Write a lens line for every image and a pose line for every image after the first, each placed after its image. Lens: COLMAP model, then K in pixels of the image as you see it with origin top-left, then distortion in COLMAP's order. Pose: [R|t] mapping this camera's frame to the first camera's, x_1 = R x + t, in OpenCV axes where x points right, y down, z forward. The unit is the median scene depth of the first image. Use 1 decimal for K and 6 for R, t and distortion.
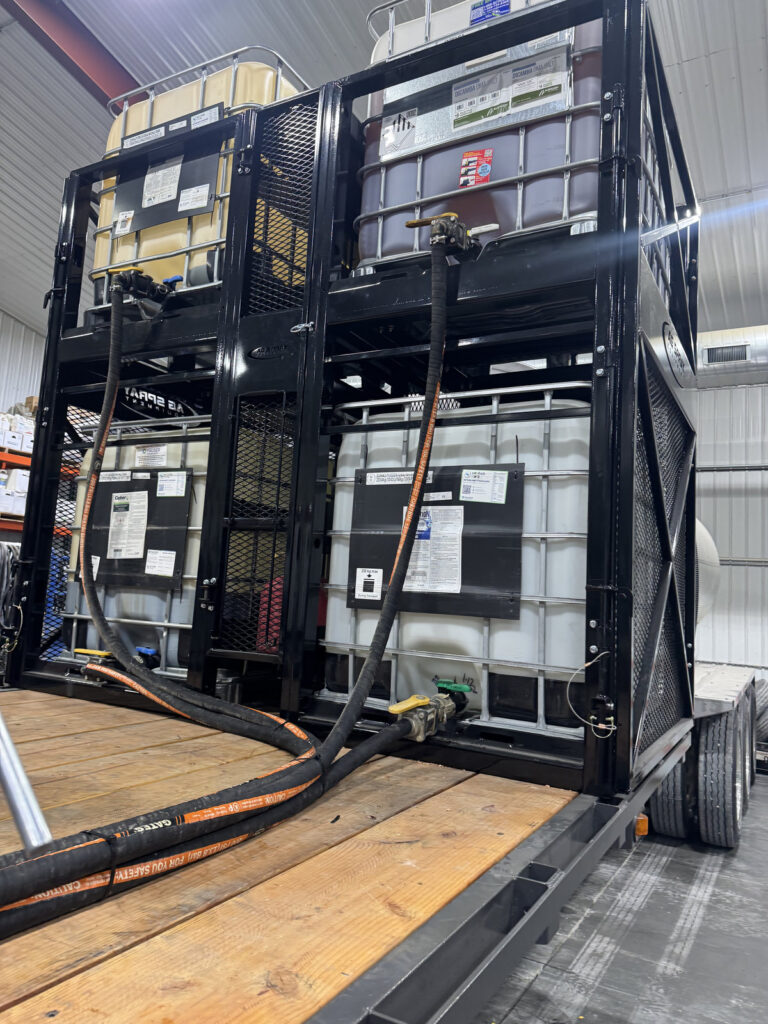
lens RADIAL K [[722.8, 0, 384.0], [0, 722.8, 512.0], [0, 0, 1]] dist [0.026495, -0.020688]
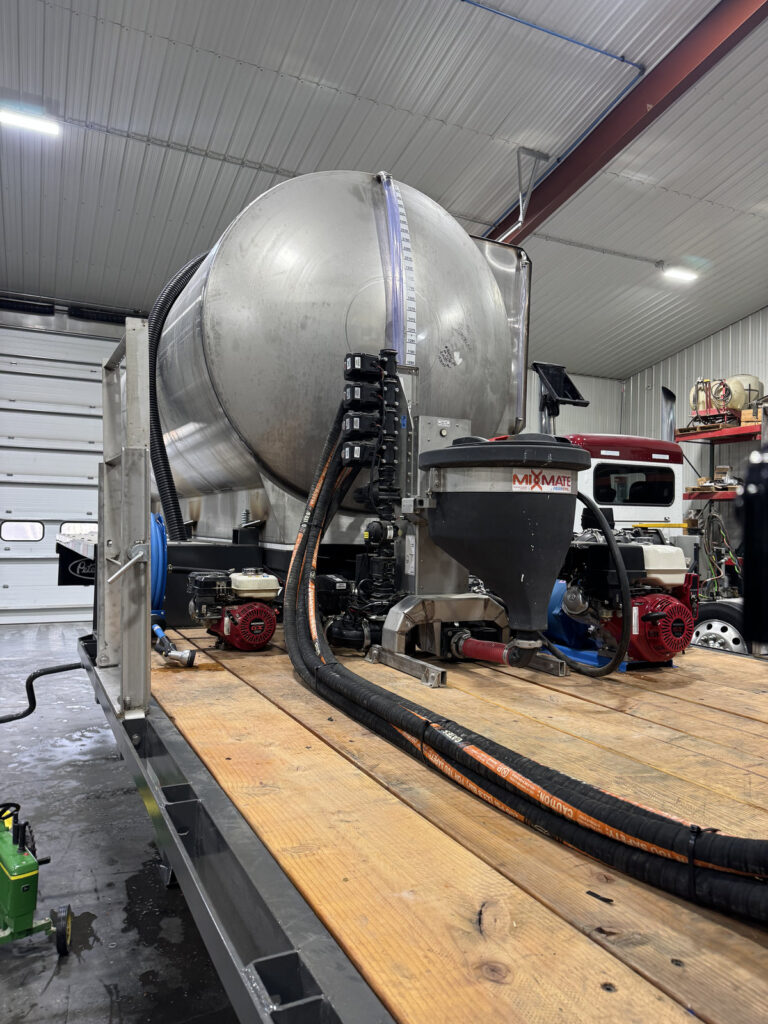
lens RADIAL K [[722.8, 0, 384.0], [0, 722.8, 512.0], [0, 0, 1]] dist [0.026495, -0.020688]
pose [[-0.559961, -0.086855, -0.823953, 0.783228], [0.039243, 0.990593, -0.131091, 0.210887], [0.827589, -0.105740, -0.551286, 1.606402]]
